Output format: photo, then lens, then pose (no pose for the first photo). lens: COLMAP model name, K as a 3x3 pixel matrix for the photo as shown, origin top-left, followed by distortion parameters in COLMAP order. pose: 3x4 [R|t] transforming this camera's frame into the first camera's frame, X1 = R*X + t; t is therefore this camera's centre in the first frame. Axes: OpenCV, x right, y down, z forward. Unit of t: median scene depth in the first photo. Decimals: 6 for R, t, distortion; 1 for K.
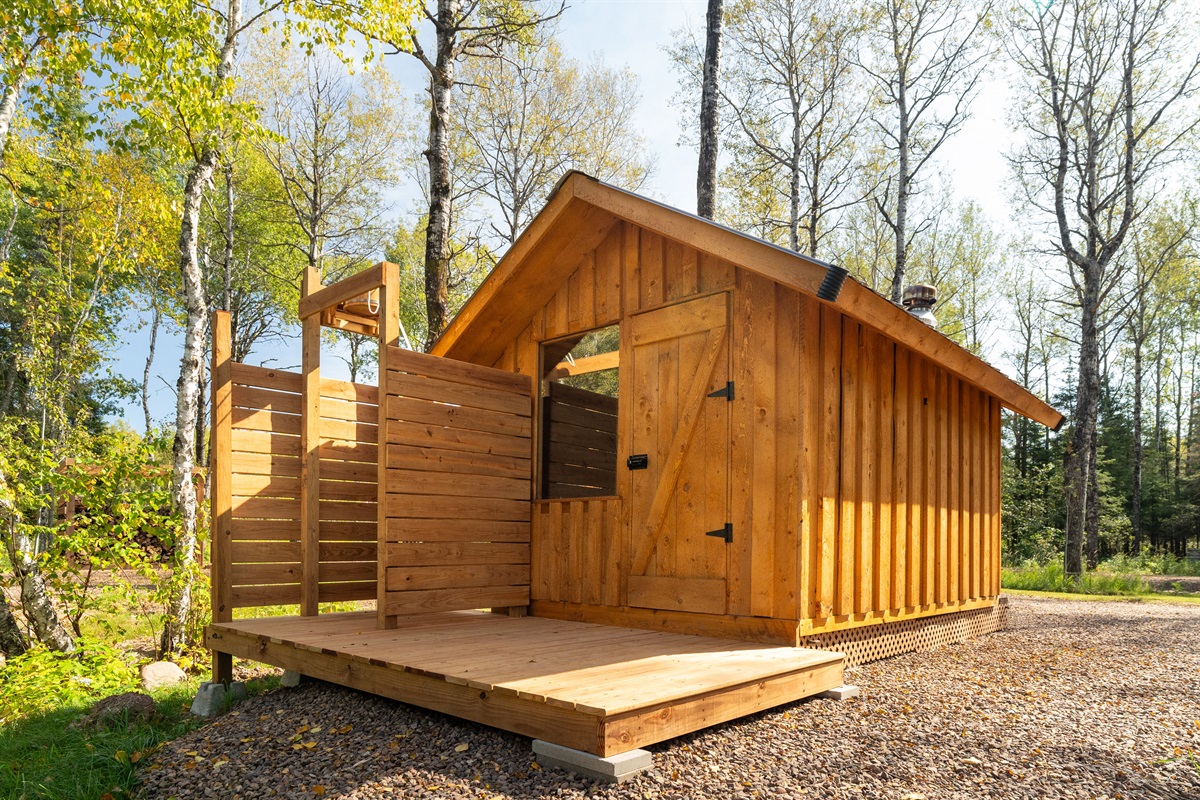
lens RADIAL K [[802.3, 0, 673.8], [0, 802.3, 563.6], [0, 0, 1]] dist [-0.005697, 0.000437]
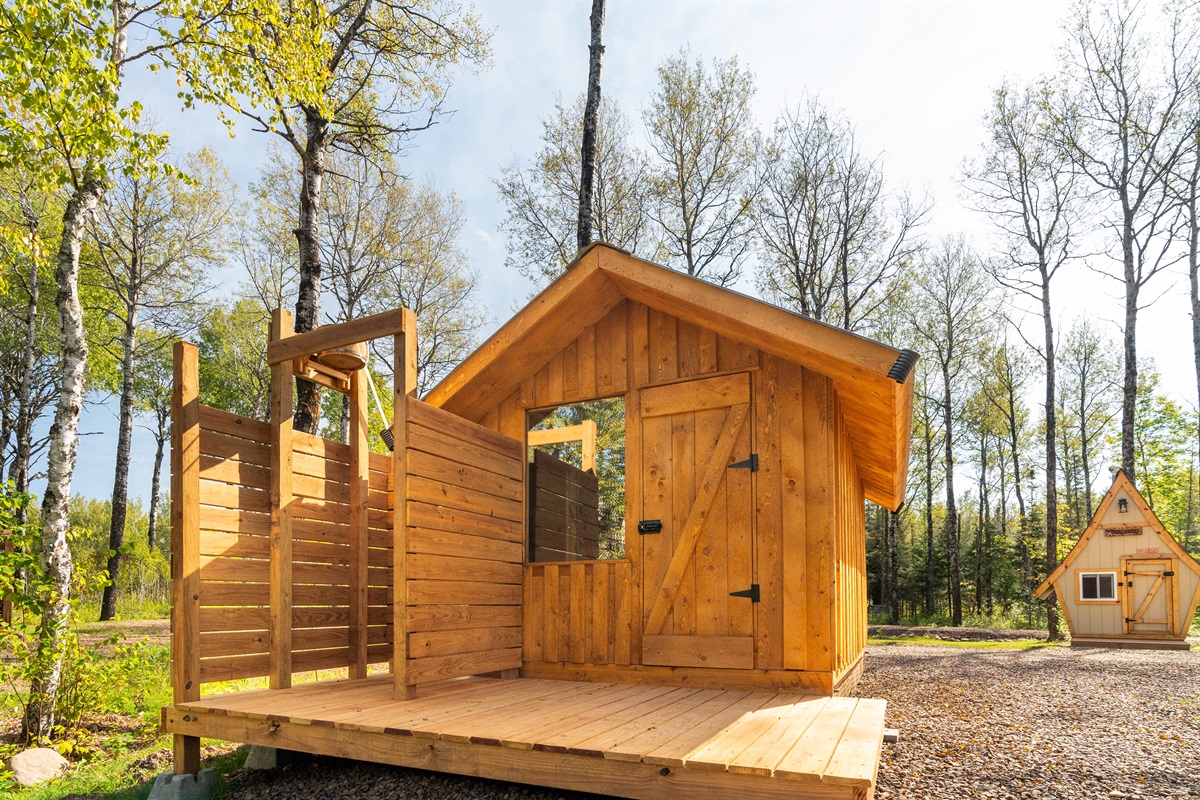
lens RADIAL K [[640.4, 0, 616.0], [0, 640.4, 603.3], [0, 0, 1]] dist [-0.005438, 0.000533]
pose [[0.955470, -0.010915, 0.294888, -0.237880], [0.019350, 0.999482, -0.025702, -0.004045], [-0.294455, 0.030263, 0.955186, 0.150595]]
